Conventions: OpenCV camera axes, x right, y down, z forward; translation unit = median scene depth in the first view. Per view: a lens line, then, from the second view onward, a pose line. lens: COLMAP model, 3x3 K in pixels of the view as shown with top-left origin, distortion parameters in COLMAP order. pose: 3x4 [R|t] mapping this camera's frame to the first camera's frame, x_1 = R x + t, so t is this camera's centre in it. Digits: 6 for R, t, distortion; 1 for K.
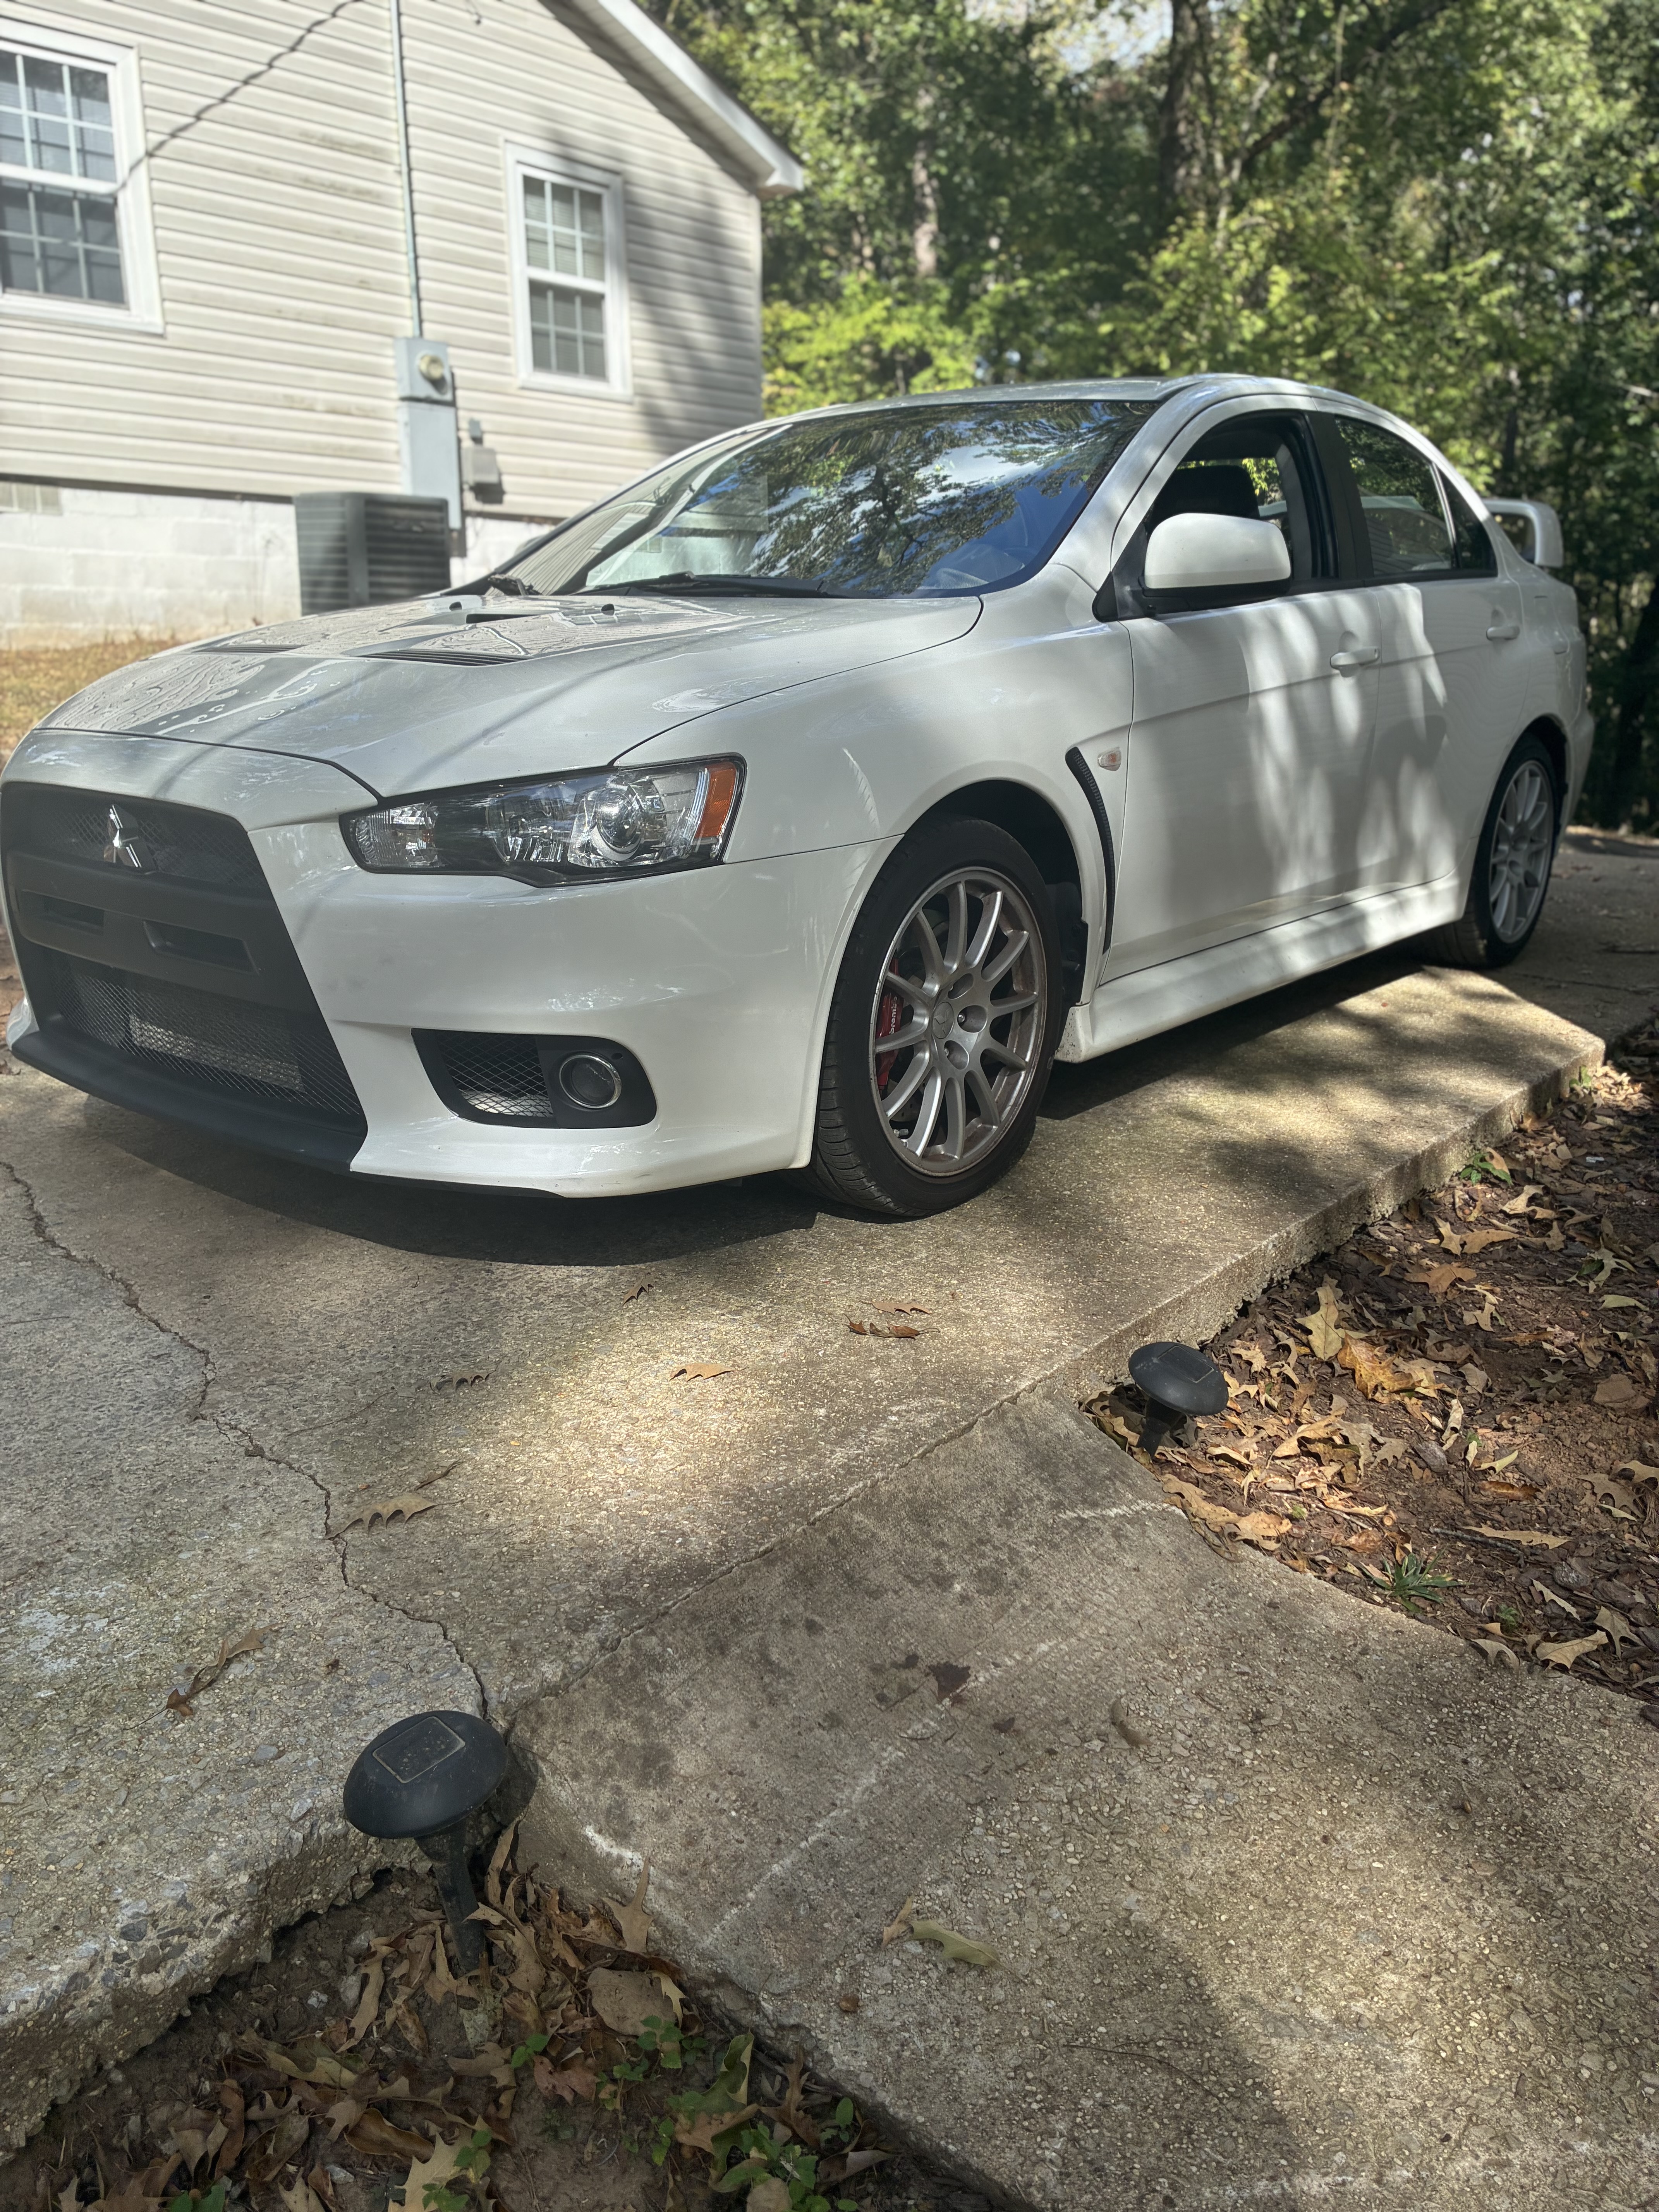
lens RADIAL K [[1687.7, 0, 814.8], [0, 1687.7, 1107.4], [0, 0, 1]] dist [0.062724, -0.071519]
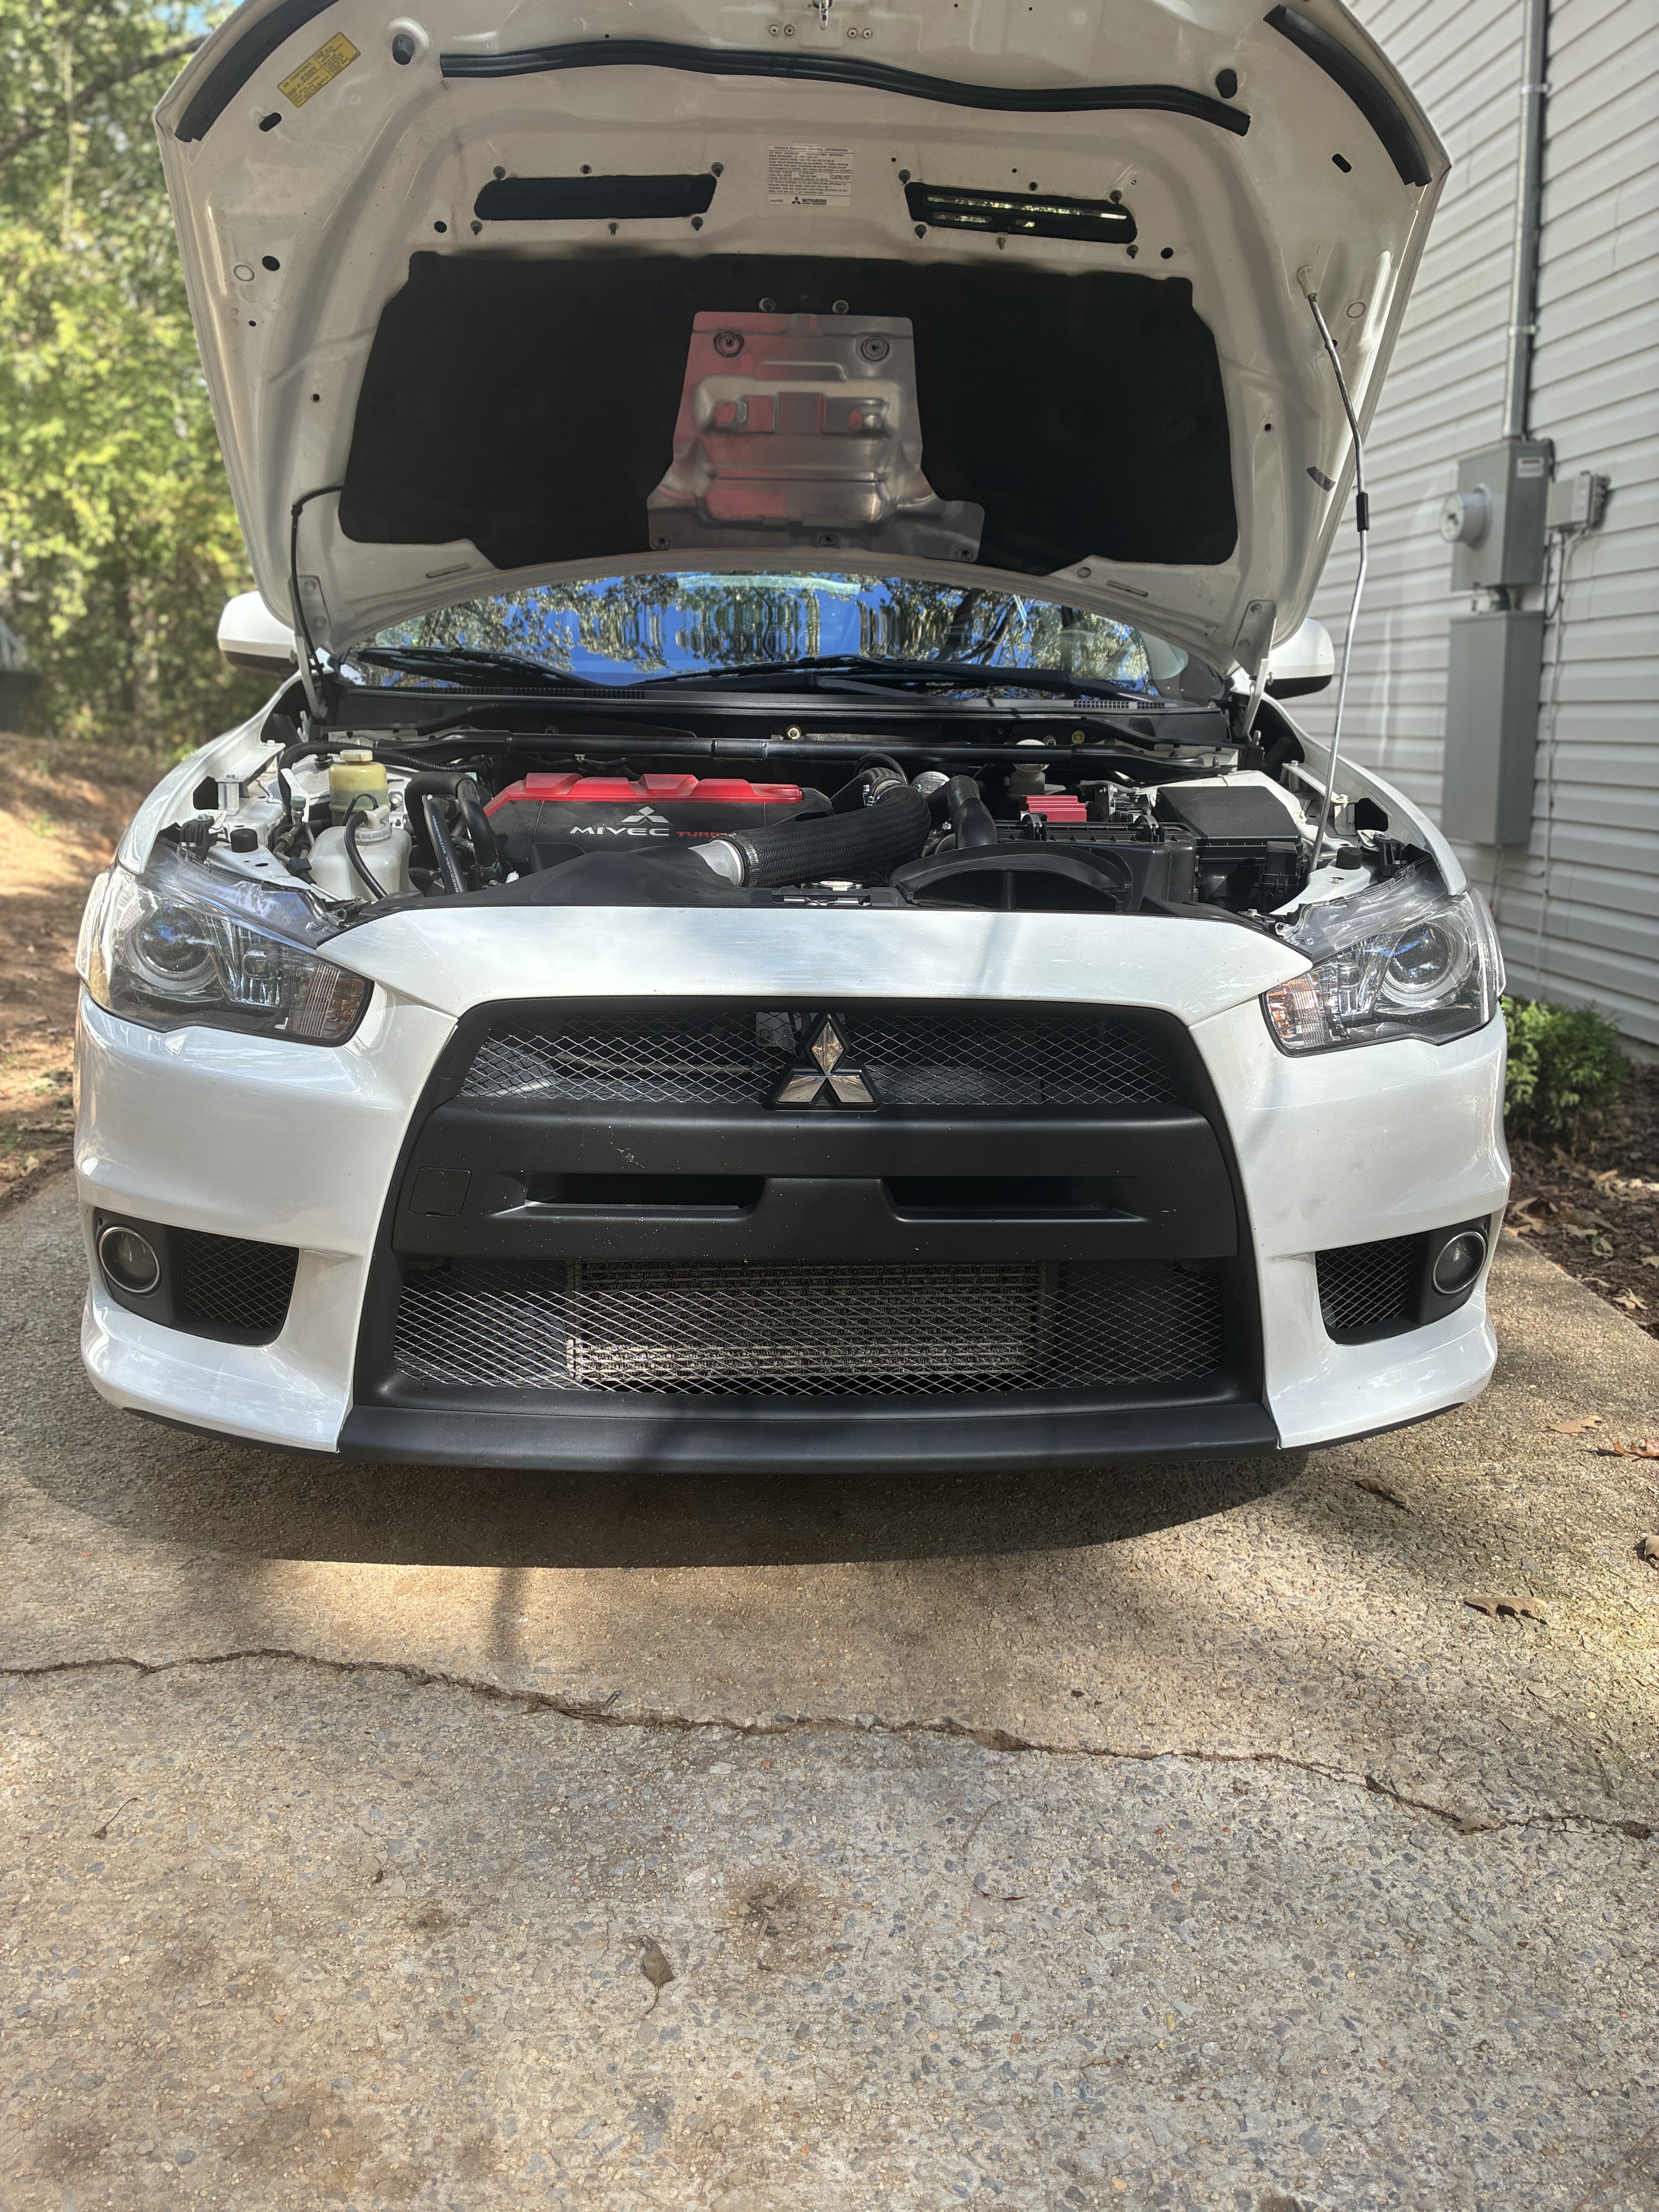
lens RADIAL K [[1692.7, 0, 825.1], [0, 1692.7, 1089.9], [0, 0, 1]] dist [0.034621, -0.001947]
pose [[0.717512, -0.142561, 0.681801, -0.881619], [0.172541, 0.984702, 0.024318, -0.168580], [-0.674838, 0.100190, 0.731133, 0.543020]]
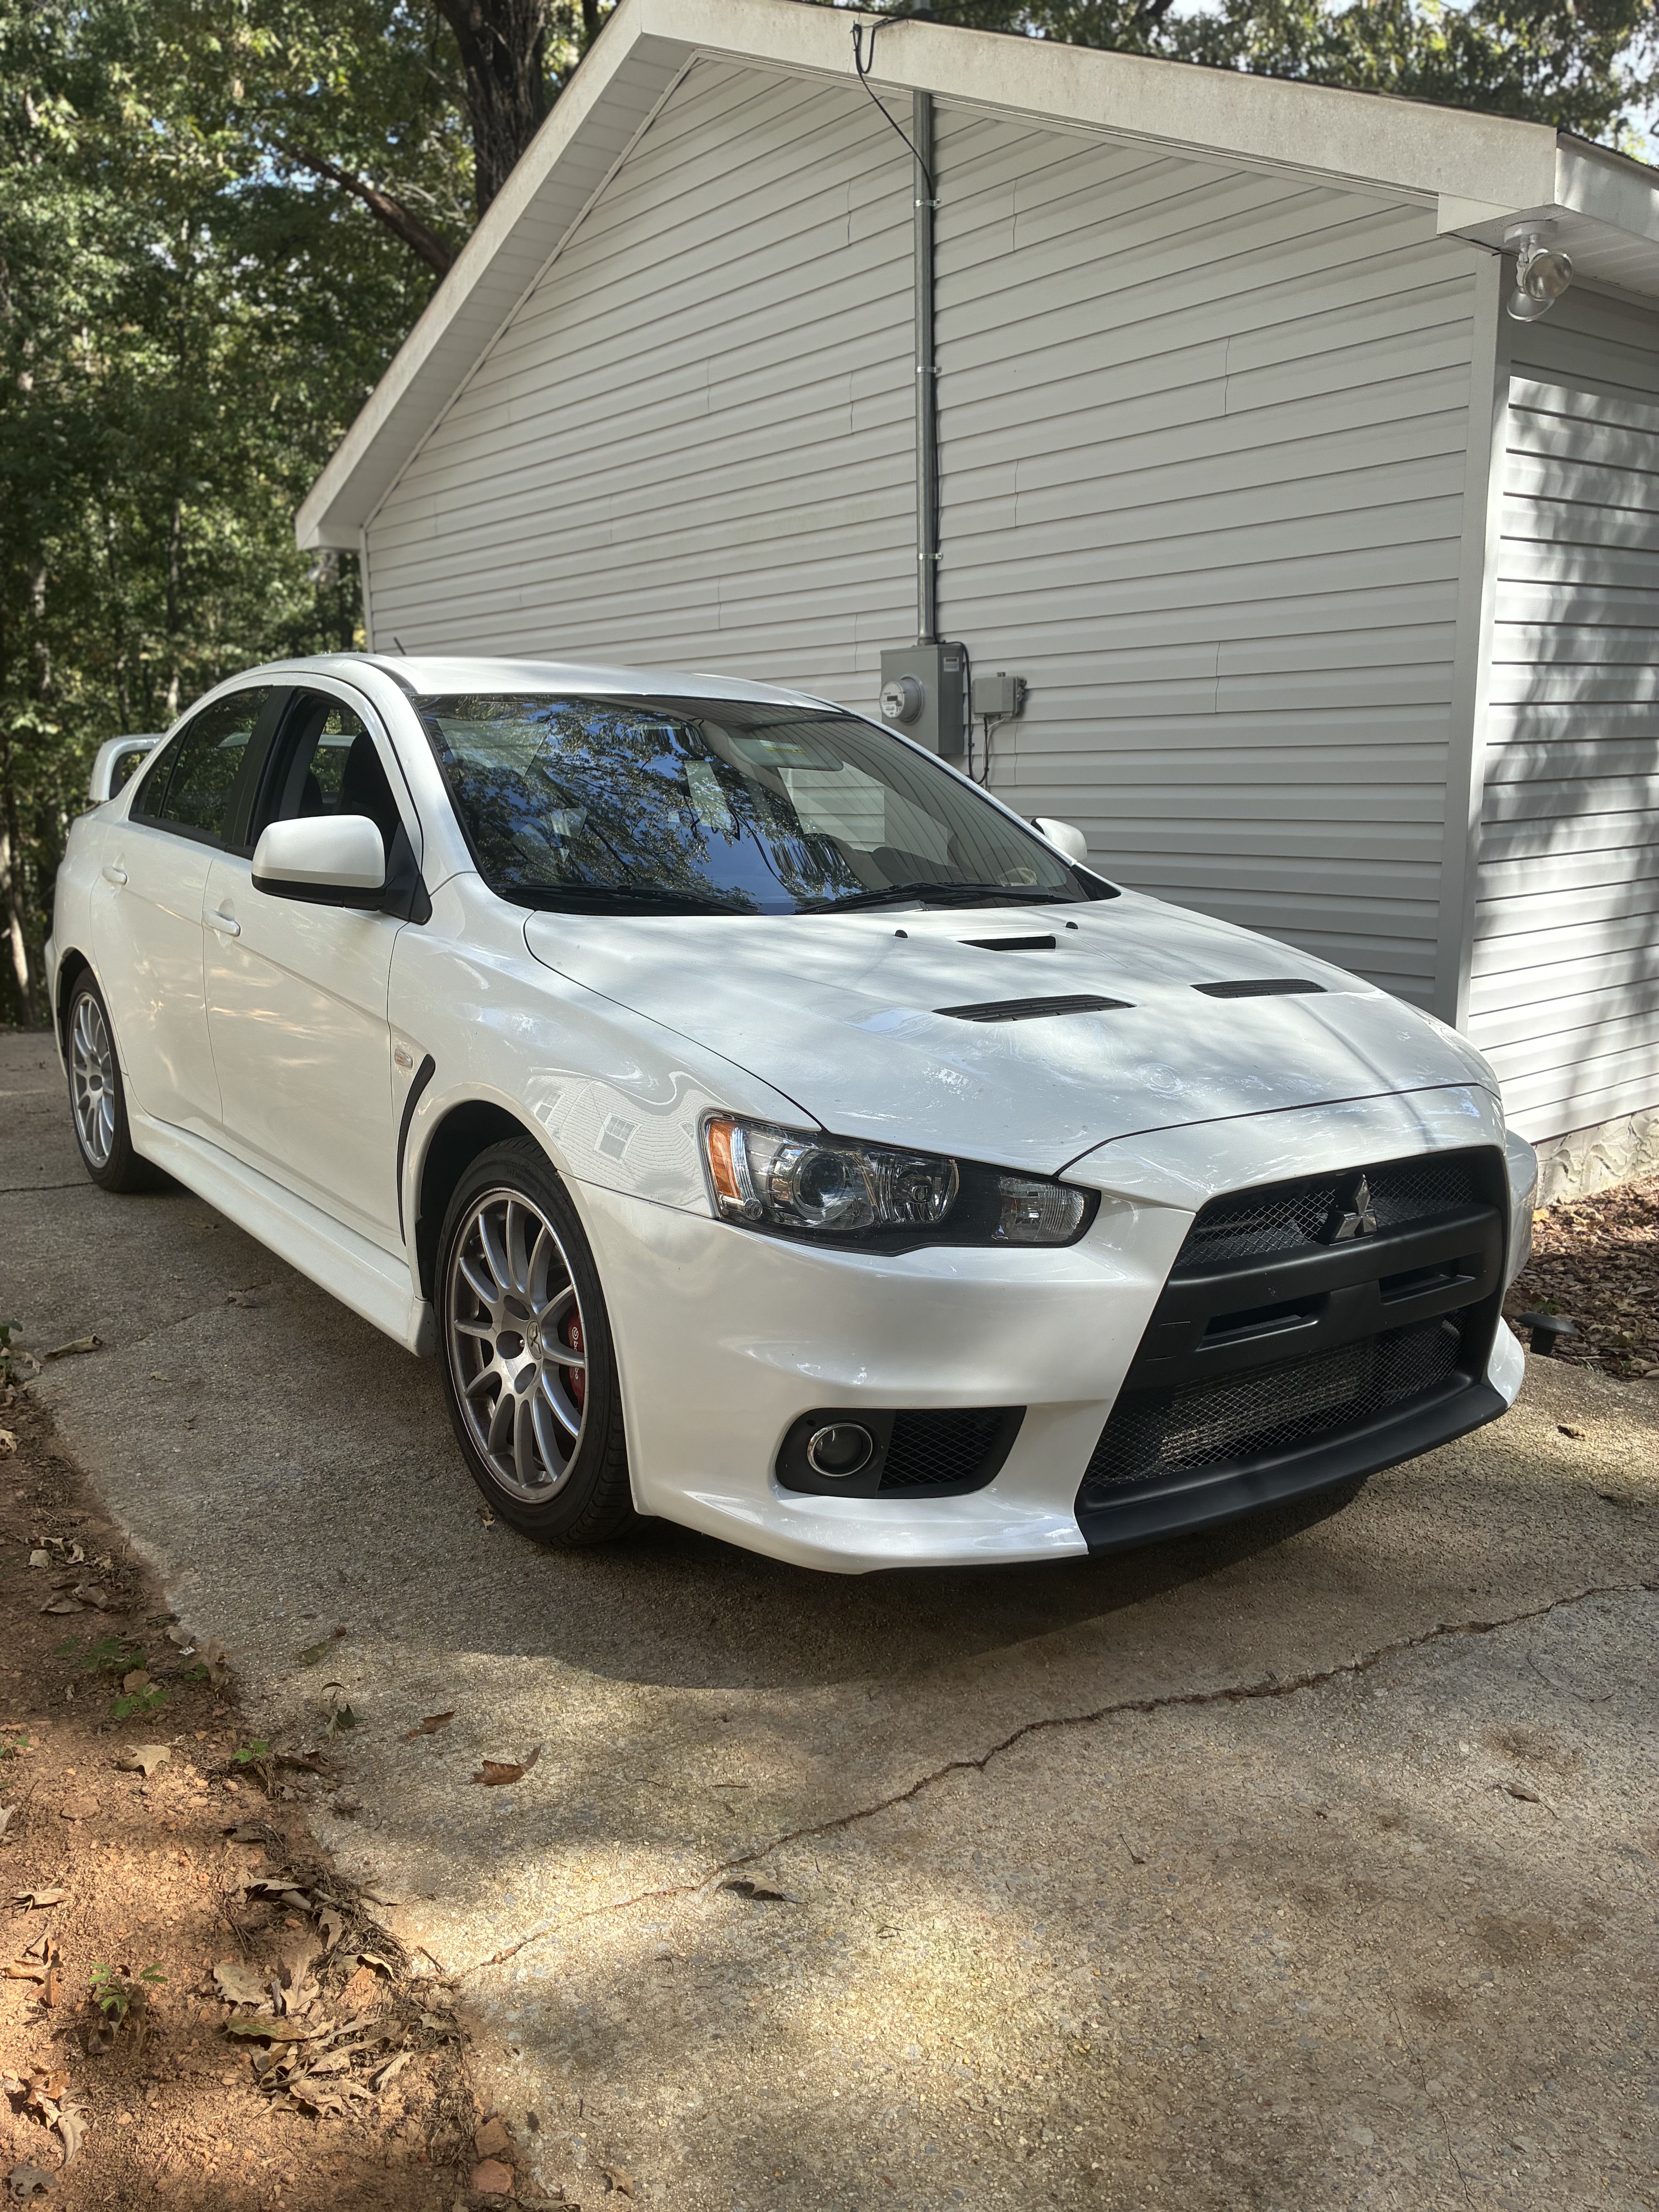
lens RADIAL K [[1707.9, 0, 829.5], [0, 1707.9, 1106.0], [0, 0, 1]] dist [0.046865, 0.000222]
pose [[0.213746, -0.177257, 0.960673, -1.447941], [0.254597, 0.959523, 0.120398, -0.417960], [-0.943129, 0.218850, 0.250223, 1.055190]]
